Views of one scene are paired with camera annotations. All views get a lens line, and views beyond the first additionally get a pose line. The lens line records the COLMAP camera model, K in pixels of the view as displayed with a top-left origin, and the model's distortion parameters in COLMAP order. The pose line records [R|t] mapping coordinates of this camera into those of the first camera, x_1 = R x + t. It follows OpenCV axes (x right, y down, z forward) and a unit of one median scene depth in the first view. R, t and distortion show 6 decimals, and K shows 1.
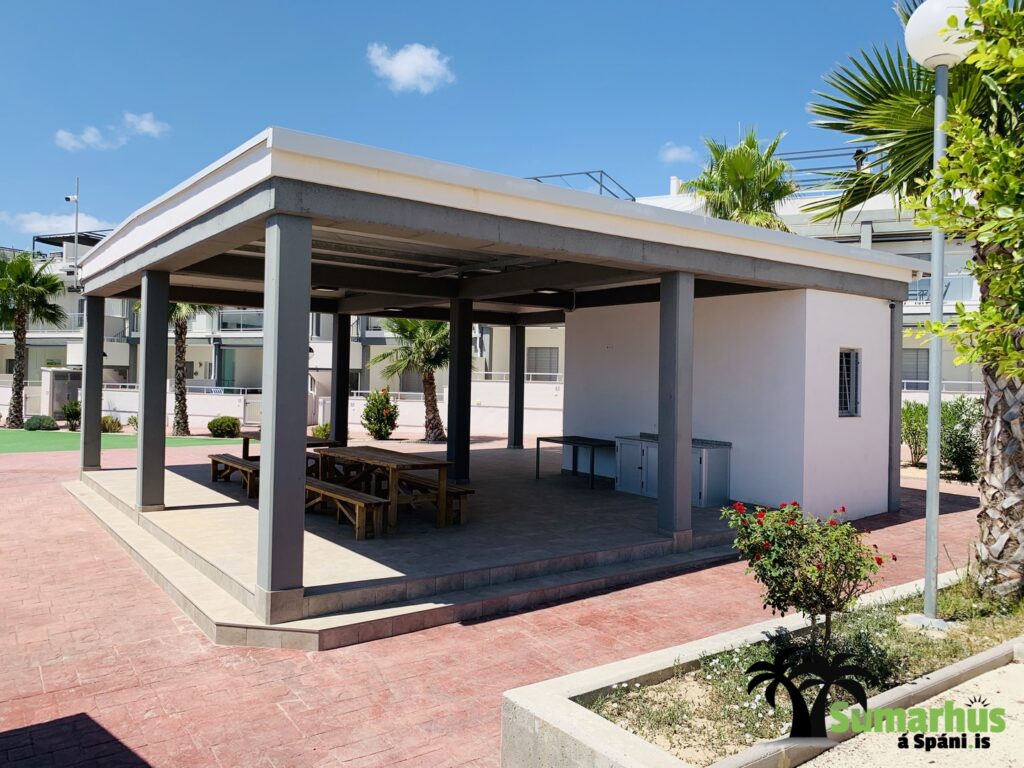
lens RADIAL K [[773.4, 0, 512.0], [0, 773.4, 384.0], [0, 0, 1]] dist [0.128031, -0.353732]
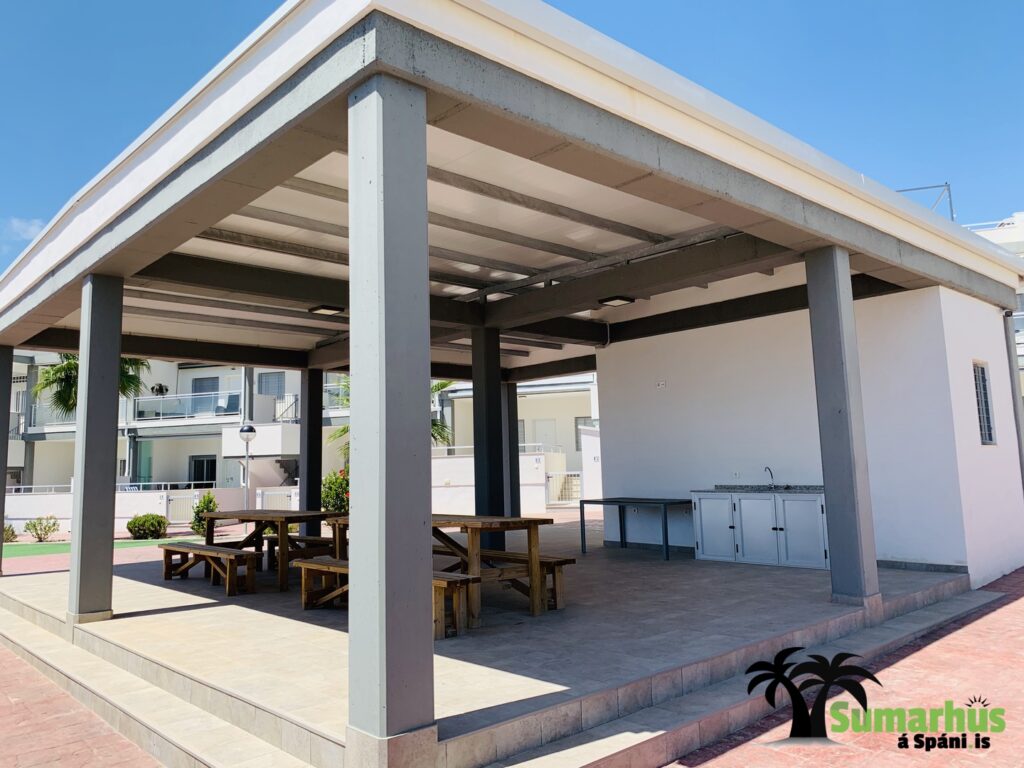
lens RADIAL K [[780.3, 0, 507.9], [0, 780.3, 379.8], [0, 0, 1]] dist [0.046630, -0.092692]
pose [[0.993297, -0.037076, 0.109479, -0.182551], [0.050784, 0.990829, -0.125214, 0.062515], [-0.103833, 0.129934, 0.986071, 0.283889]]
